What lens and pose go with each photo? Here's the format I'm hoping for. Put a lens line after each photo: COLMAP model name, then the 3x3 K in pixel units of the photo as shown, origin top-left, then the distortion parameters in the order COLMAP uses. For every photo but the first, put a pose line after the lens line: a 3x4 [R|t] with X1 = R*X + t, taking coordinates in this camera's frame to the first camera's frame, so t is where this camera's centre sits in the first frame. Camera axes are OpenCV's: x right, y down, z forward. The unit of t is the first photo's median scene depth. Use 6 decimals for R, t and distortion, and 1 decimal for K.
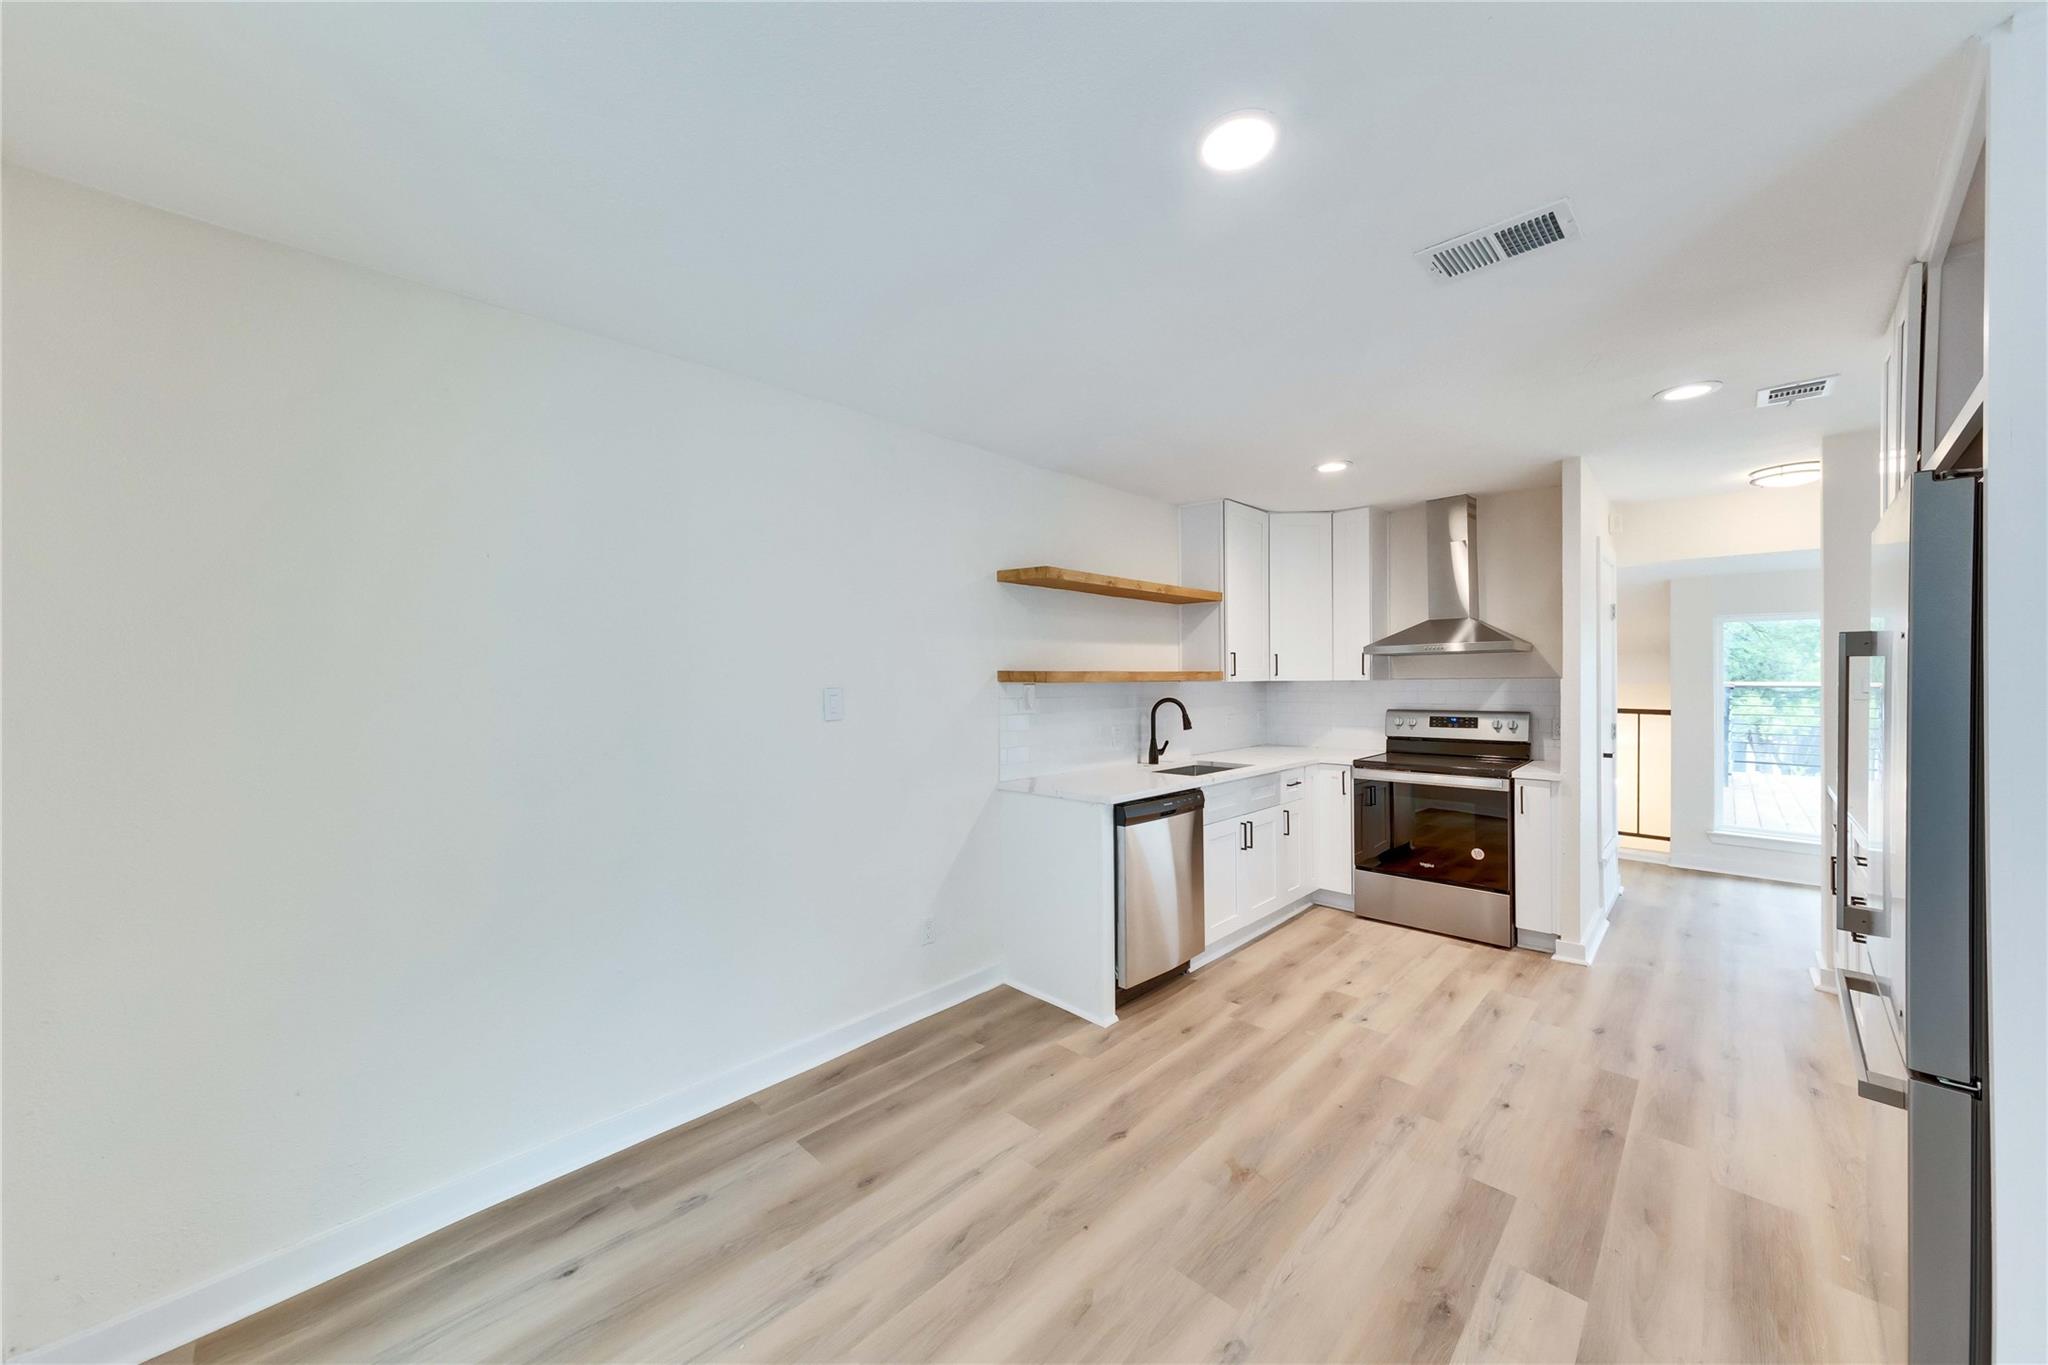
lens RADIAL K [[731.8, 0, 1024.0], [0, 731.8, 682.5], [0, 0, 1]] dist [-0.000547, -0.000160]
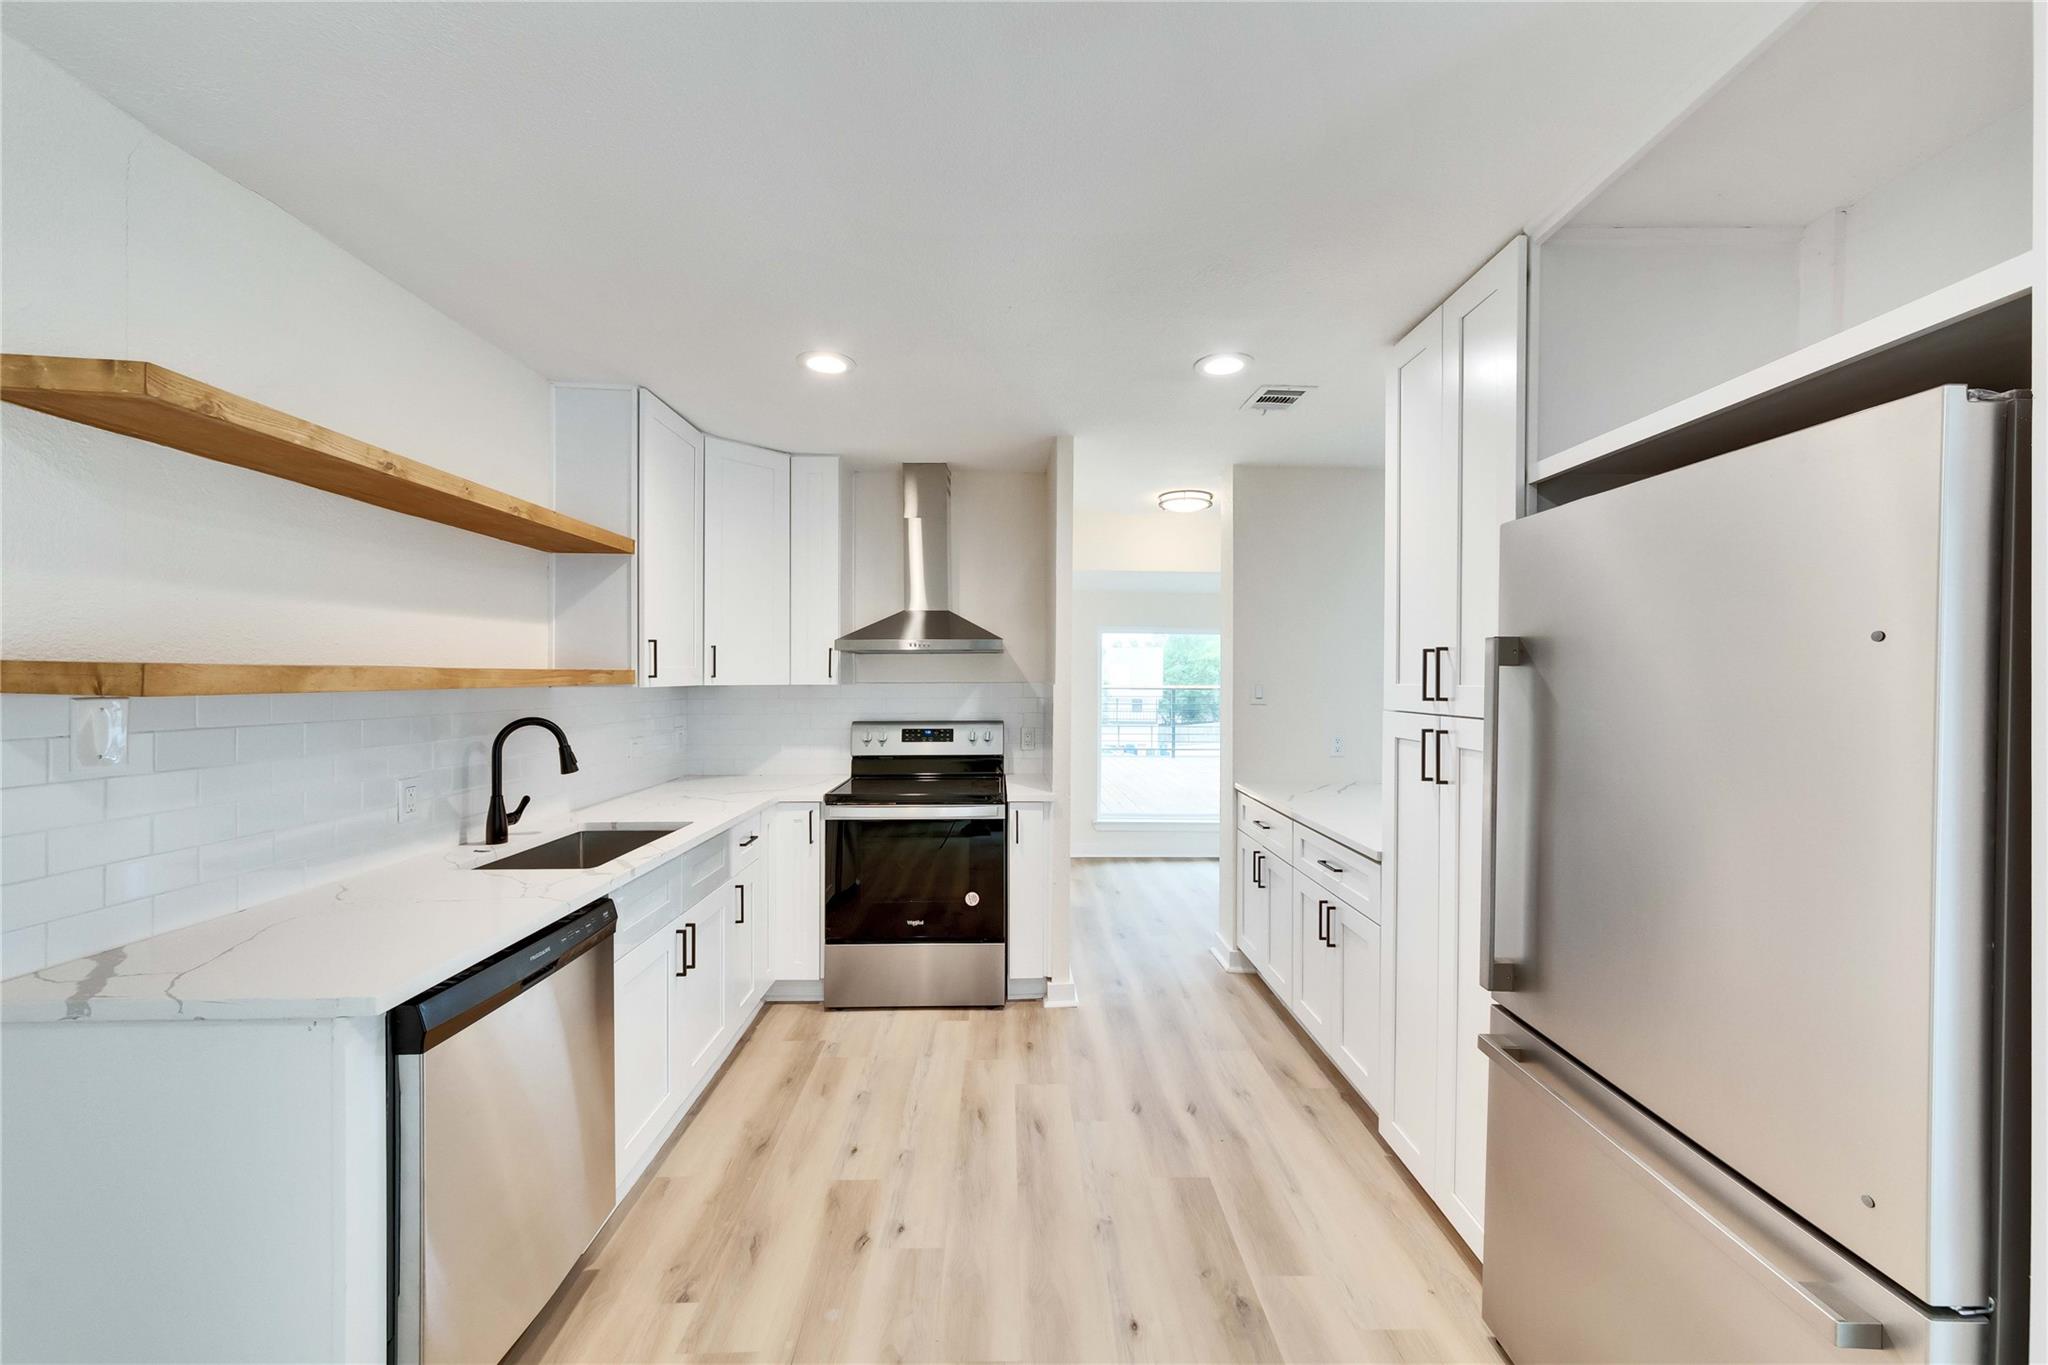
lens RADIAL K [[756.3, 0, 1022.5], [0, 756.3, 676.7], [0, 0, 1]] dist [-0.001454, -0.000136]
pose [[0.699612, 0.009430, 0.714461, 0.053619], [-0.005892, 0.999955, -0.007429, -0.007483], [-0.714499, 0.000988, 0.699636, 0.360628]]
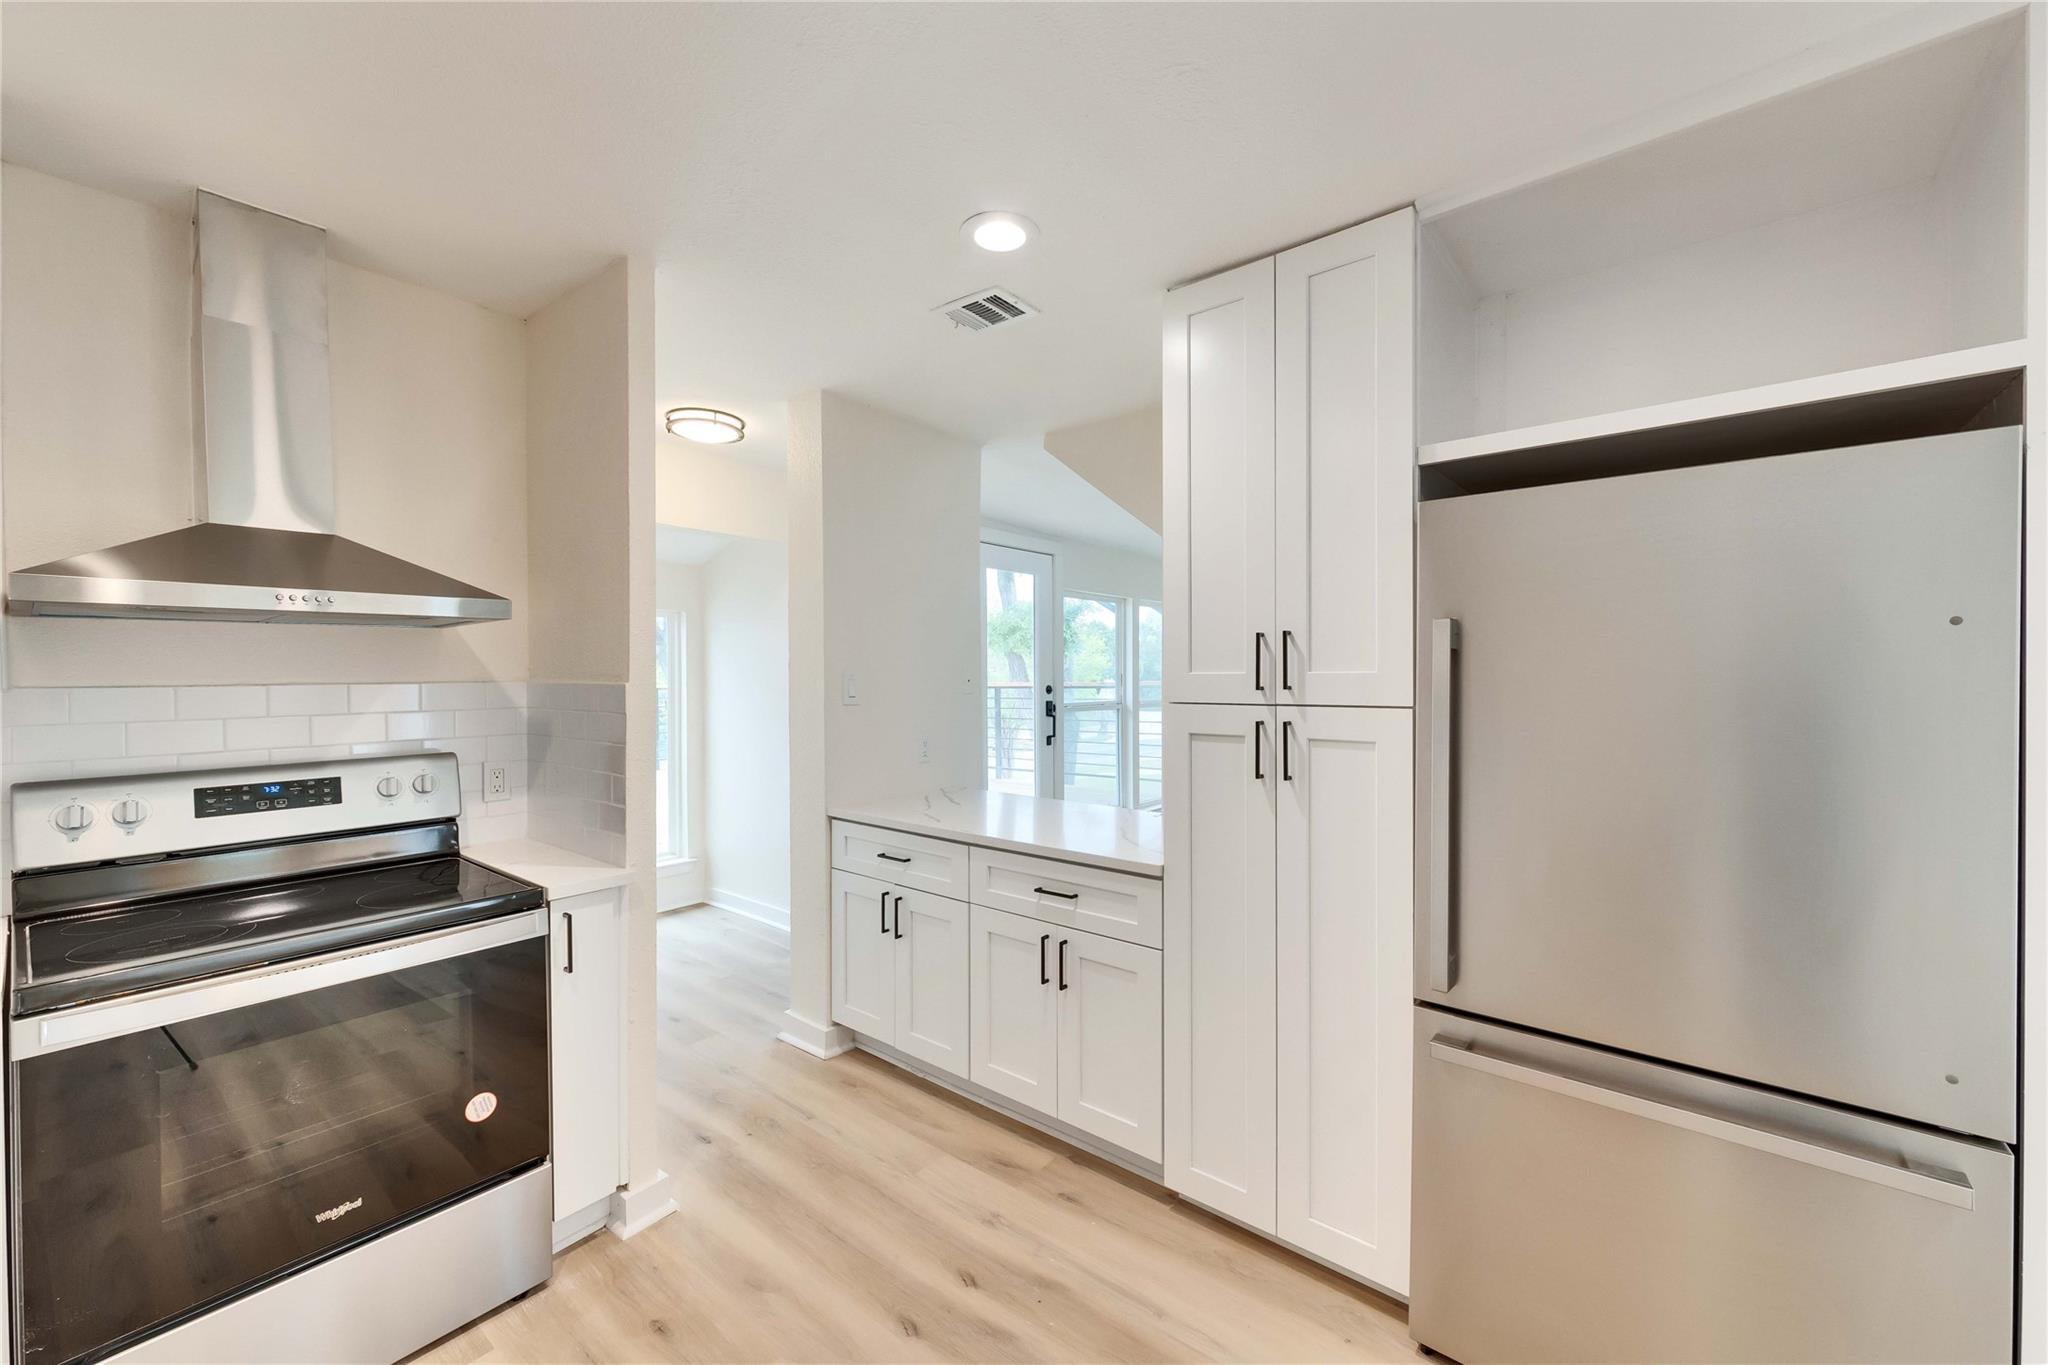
lens RADIAL K [[811.1, 0, 1024.0], [0, 811.1, 682.5], [0, 0, 1]] dist [0.000376, 0.000131]
pose [[-0.094545, -0.002498, 0.995517, 0.129902], [0.009685, 0.999947, 0.003429, -0.004763], [-0.995473, 0.009965, -0.094516, 0.714628]]
